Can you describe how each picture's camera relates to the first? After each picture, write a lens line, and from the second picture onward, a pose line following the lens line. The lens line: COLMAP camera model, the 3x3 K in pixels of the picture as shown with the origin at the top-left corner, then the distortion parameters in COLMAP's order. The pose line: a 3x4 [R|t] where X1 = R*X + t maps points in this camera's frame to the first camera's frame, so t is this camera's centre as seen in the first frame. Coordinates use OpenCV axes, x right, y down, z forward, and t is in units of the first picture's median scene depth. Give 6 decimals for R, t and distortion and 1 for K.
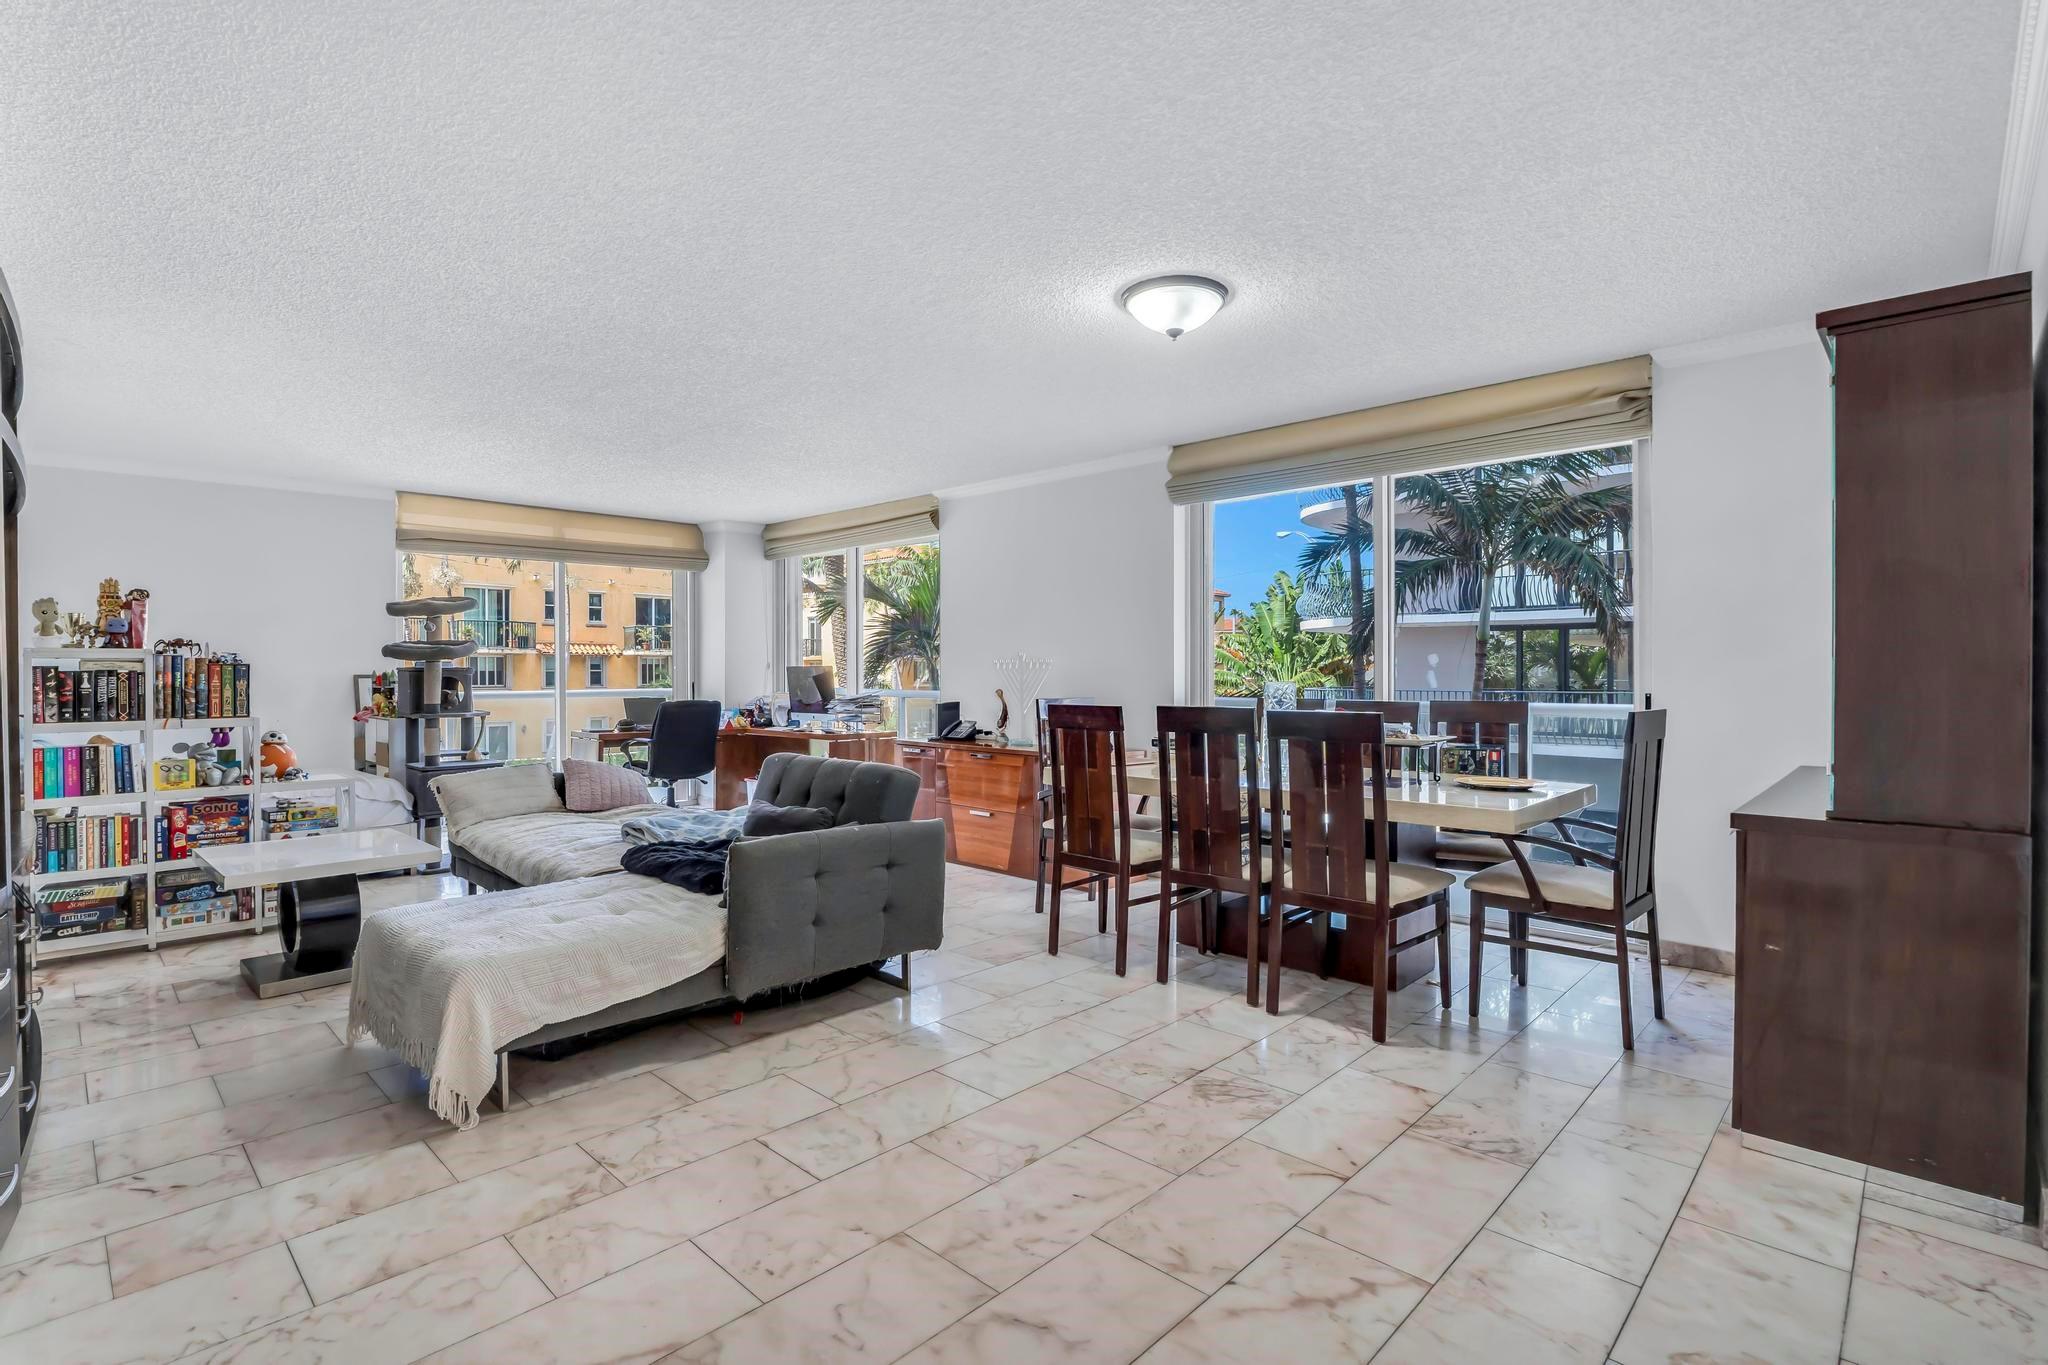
lens RADIAL K [[962.1, 0, 1024.0], [0, 962.1, 682.5], [0, 0, 1]] dist [-0.021308, -0.000141]
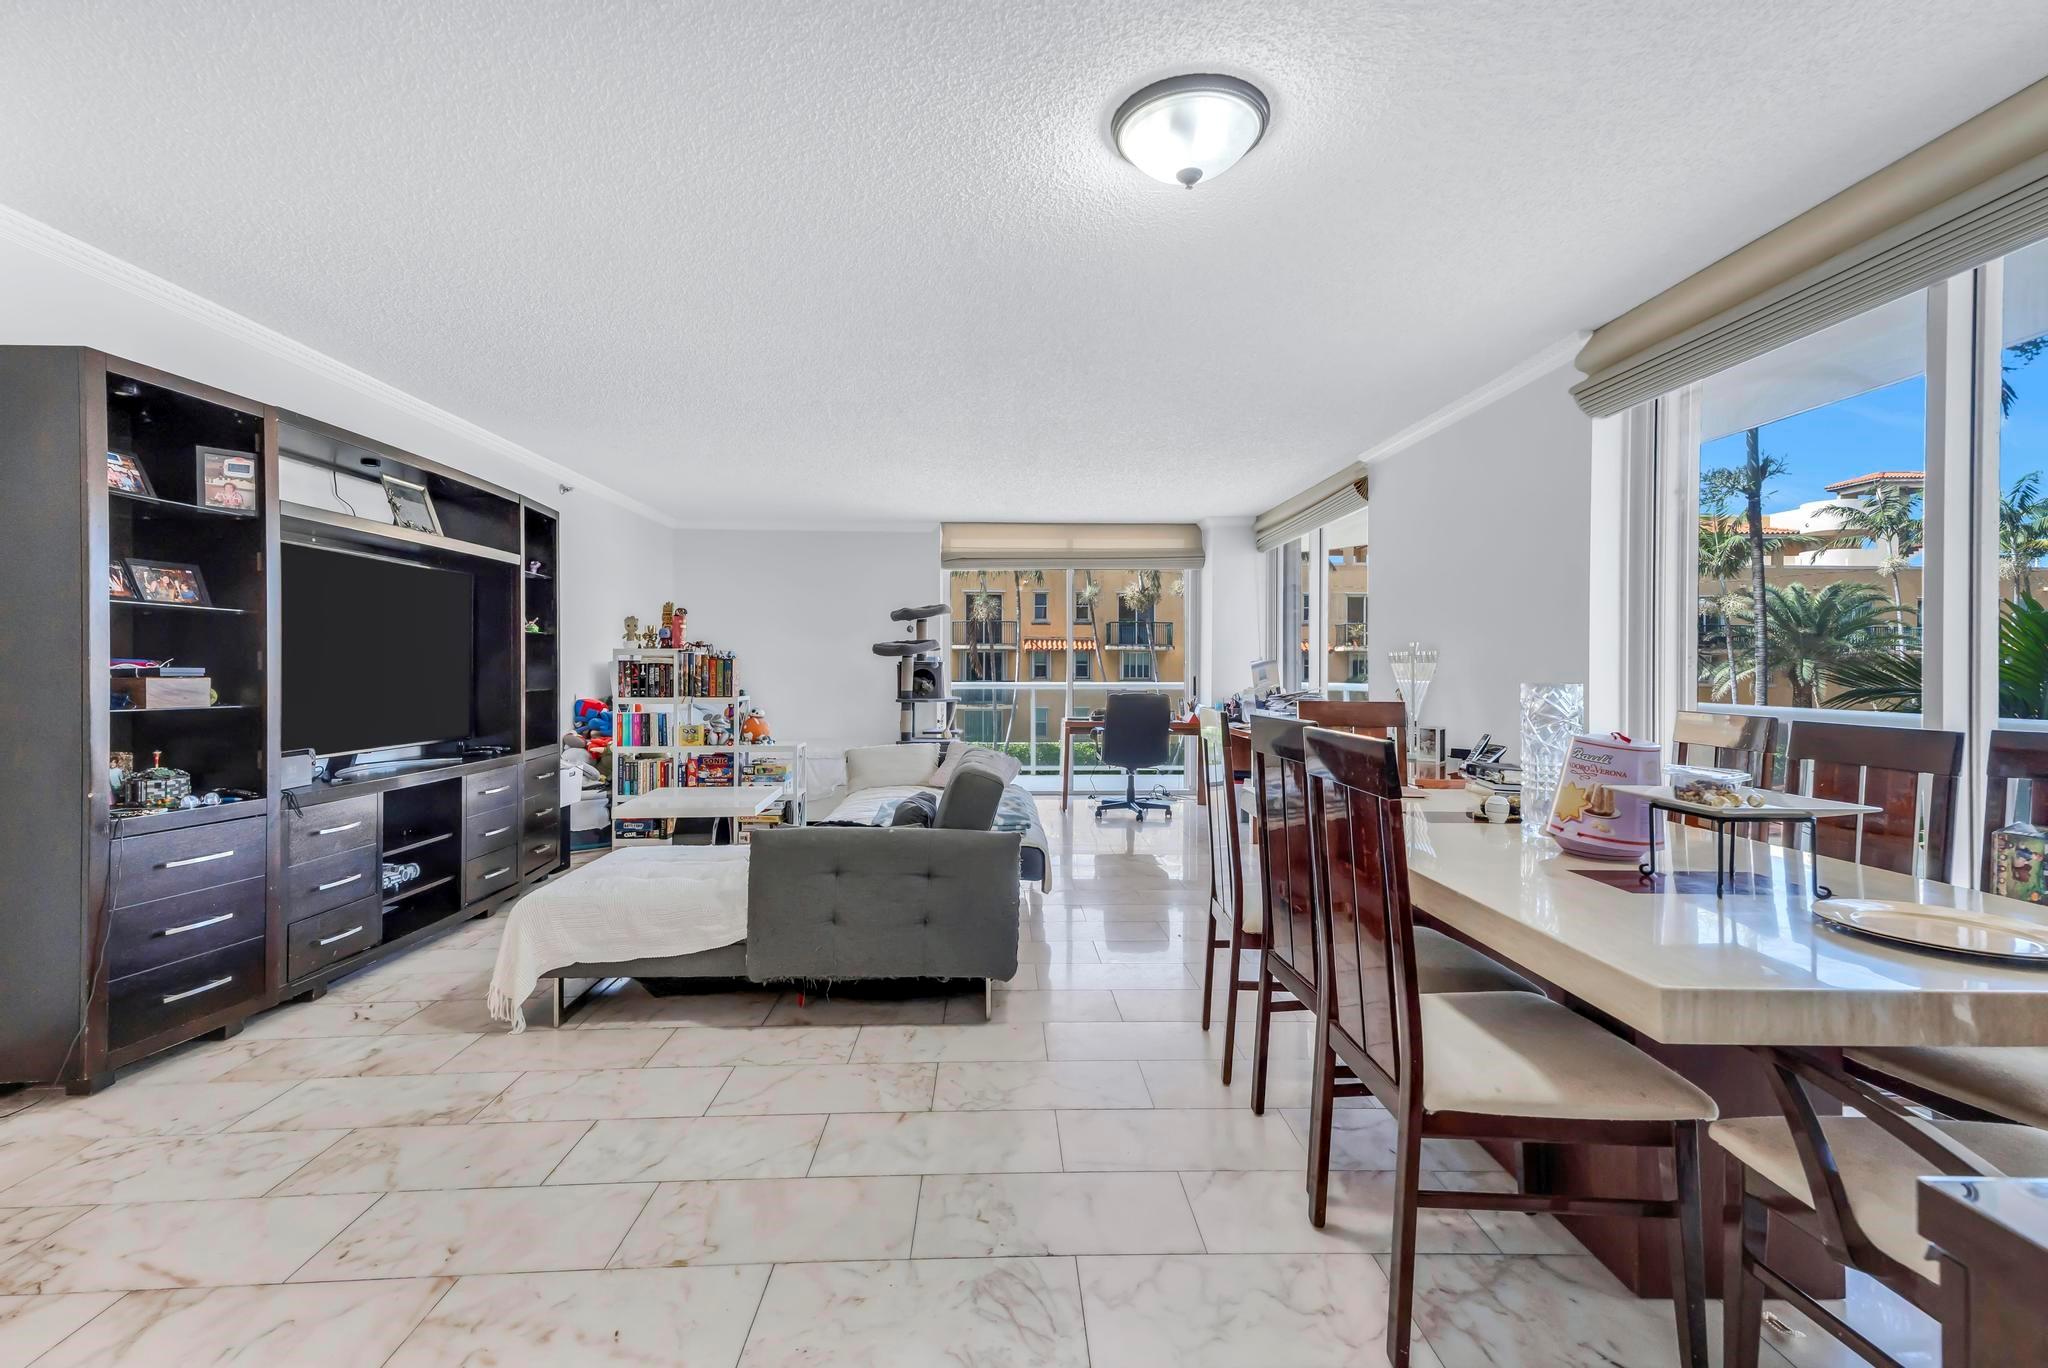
lens RADIAL K [[900.9, 0, 1021.6], [0, 900.9, 667.6], [0, 0, 1]] dist [0.036097, -0.000150]
pose [[0.717216, 0.003430, -0.696843, 0.450776], [-0.010715, 0.999924, -0.006107, -0.003422], [0.696769, 0.011847, 0.717198, 0.377455]]
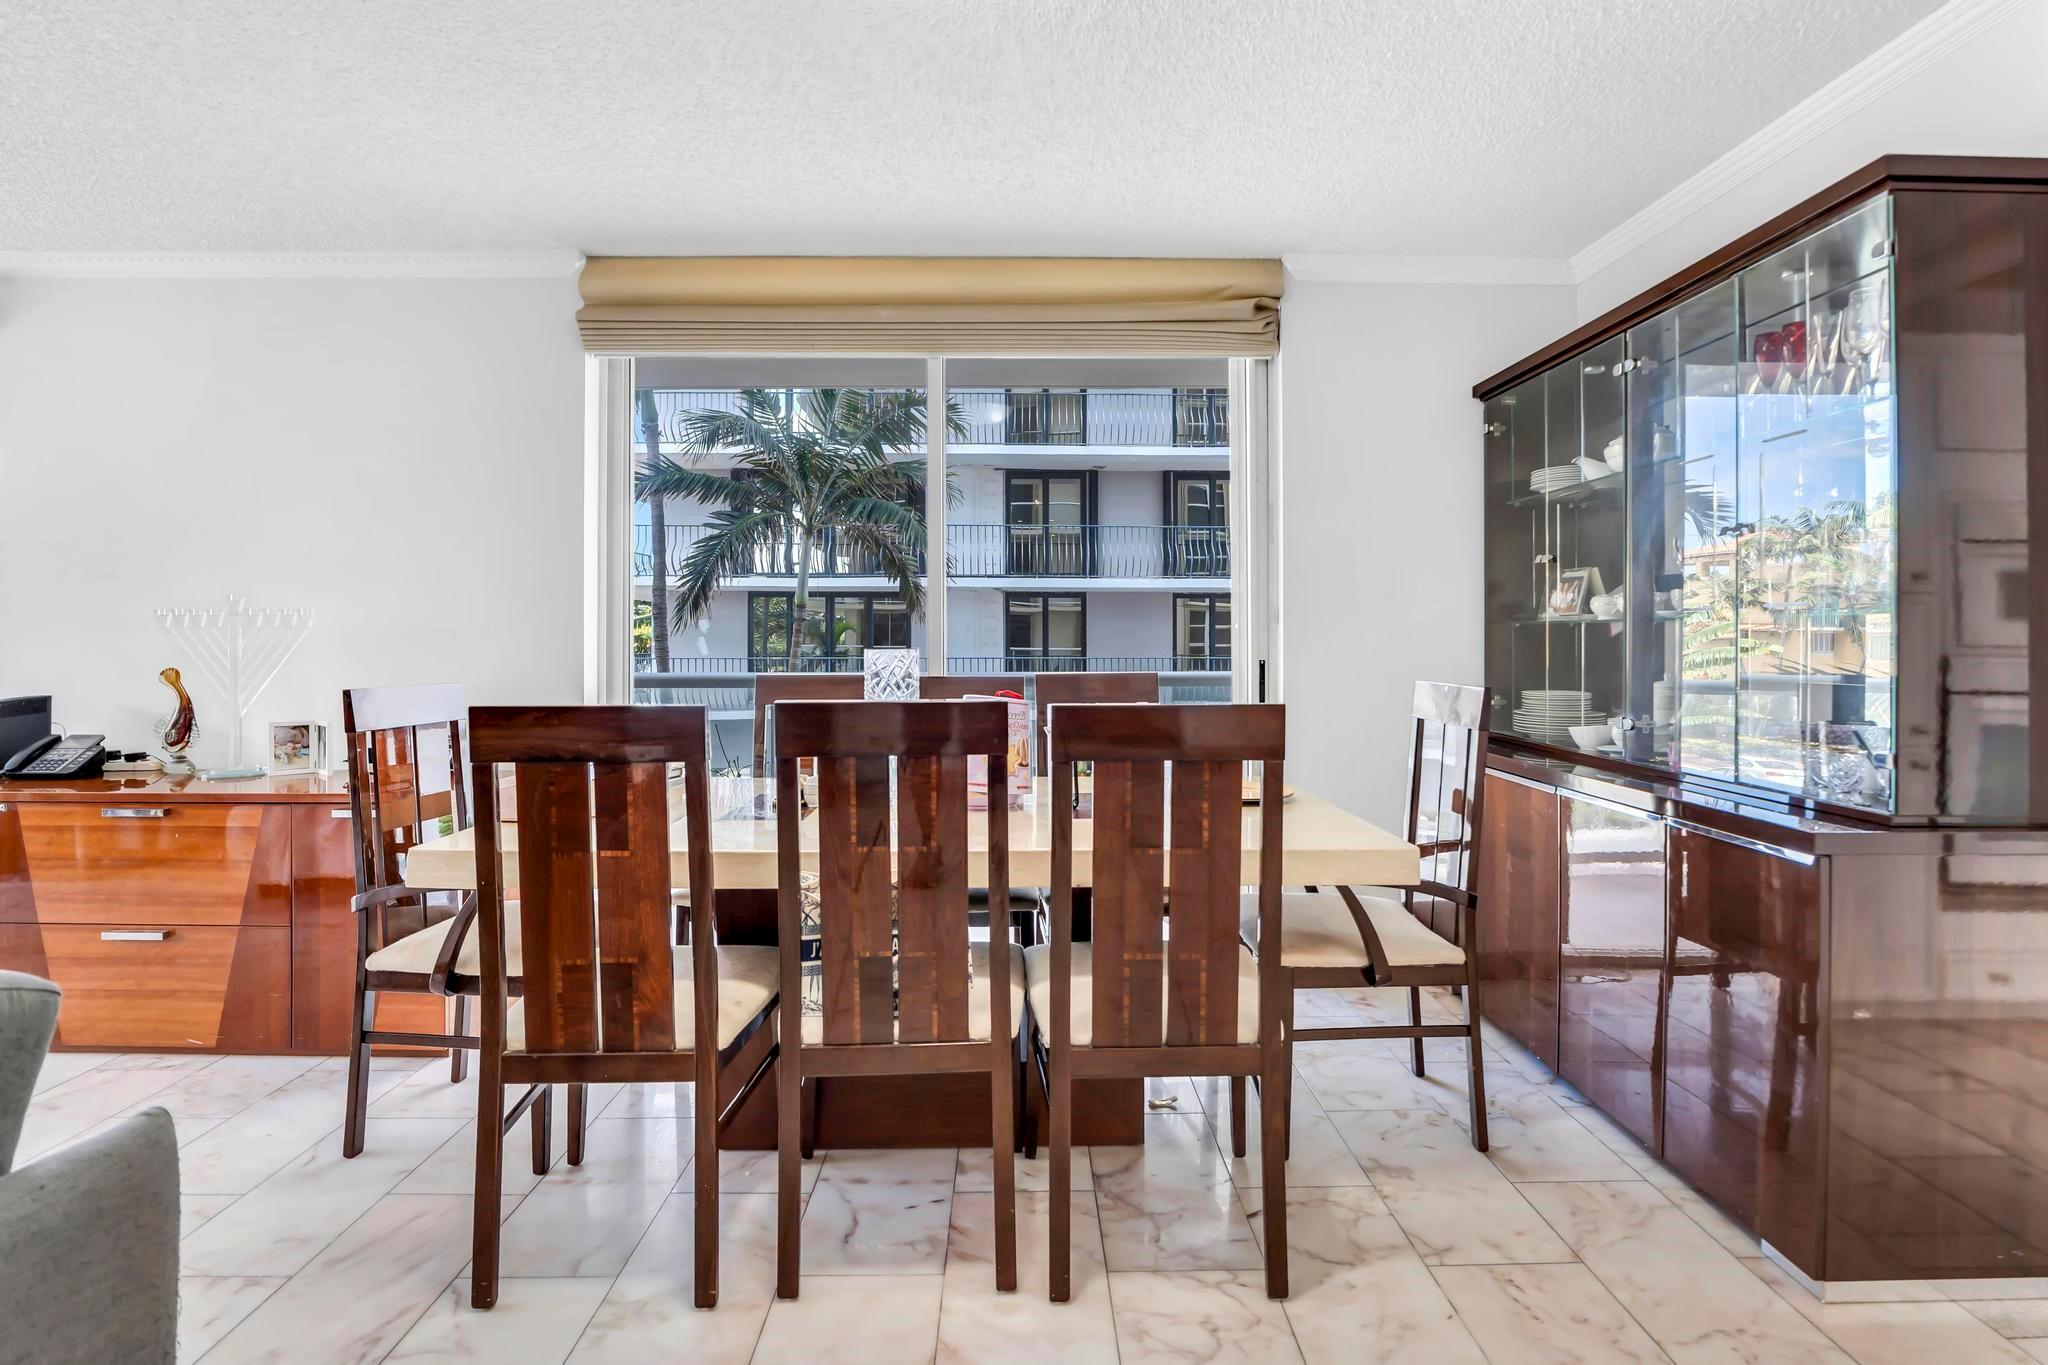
lens RADIAL K [[957.7, 0, 1030.0], [0, 957.7, 645.4], [0, 0, 1]] dist [-0.002033, -0.000309]
pose [[0.712140, -0.001783, 0.702035, -0.093776], [0.006624, 0.999969, -0.004180, -0.000399], [-0.702006, 0.007626, 0.712130, 0.548434]]
